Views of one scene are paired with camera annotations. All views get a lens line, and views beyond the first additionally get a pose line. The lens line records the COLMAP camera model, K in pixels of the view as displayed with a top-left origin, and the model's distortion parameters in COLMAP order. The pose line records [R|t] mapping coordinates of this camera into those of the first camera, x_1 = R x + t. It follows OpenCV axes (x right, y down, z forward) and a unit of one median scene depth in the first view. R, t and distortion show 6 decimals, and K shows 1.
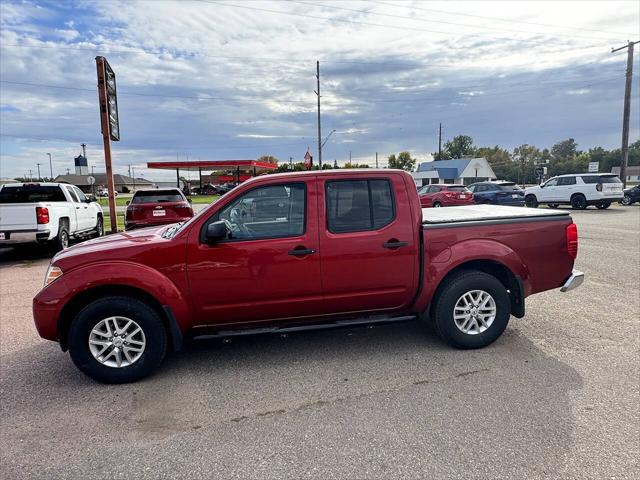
lens RADIAL K [[400.6, 0, 318.0], [0, 400.6, 244.7], [0, 0, 1]] dist [-0.002500, 0.001062]
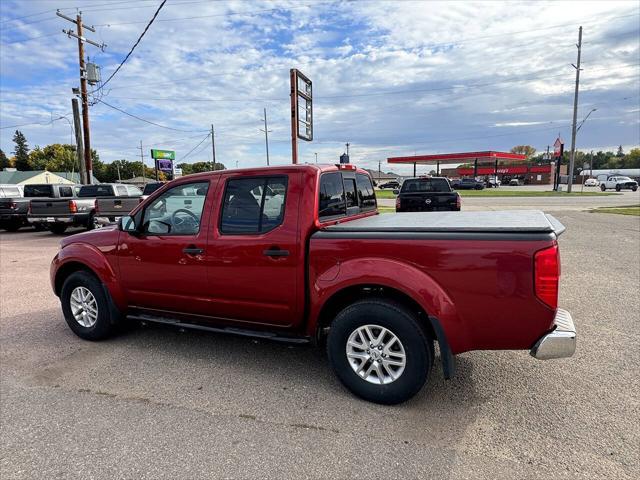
lens RADIAL K [[400.6, 0, 329.4], [0, 400.6, 242.2], [0, 0, 1]] dist [-0.002500, 0.001062]
pose [[0.818632, 0.083662, -0.568192, 0.056024], [-0.077637, 0.996372, 0.034852, -0.004506], [0.569046, 0.015582, 0.822158, 0.025833]]
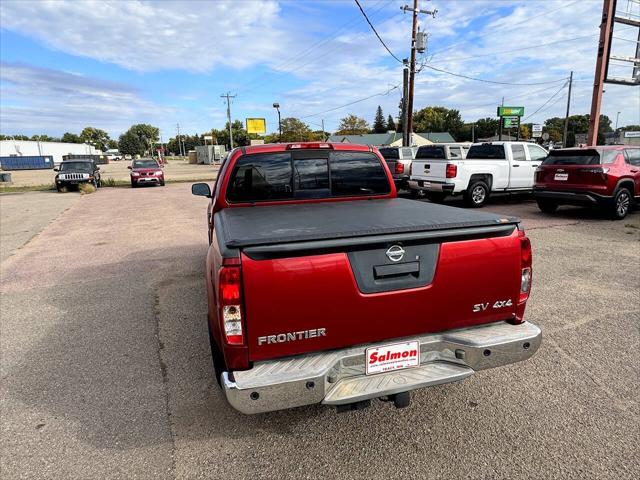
lens RADIAL K [[400.6, 0, 325.6], [0, 400.6, 242.0], [0, 0, 1]] dist [-0.002500, 0.001062]
pose [[0.108194, 0.235543, -0.965823, 0.086213], [-0.119214, 0.967589, 0.222619, -0.015553], [0.986956, 0.091053, 0.132767, 0.083673]]
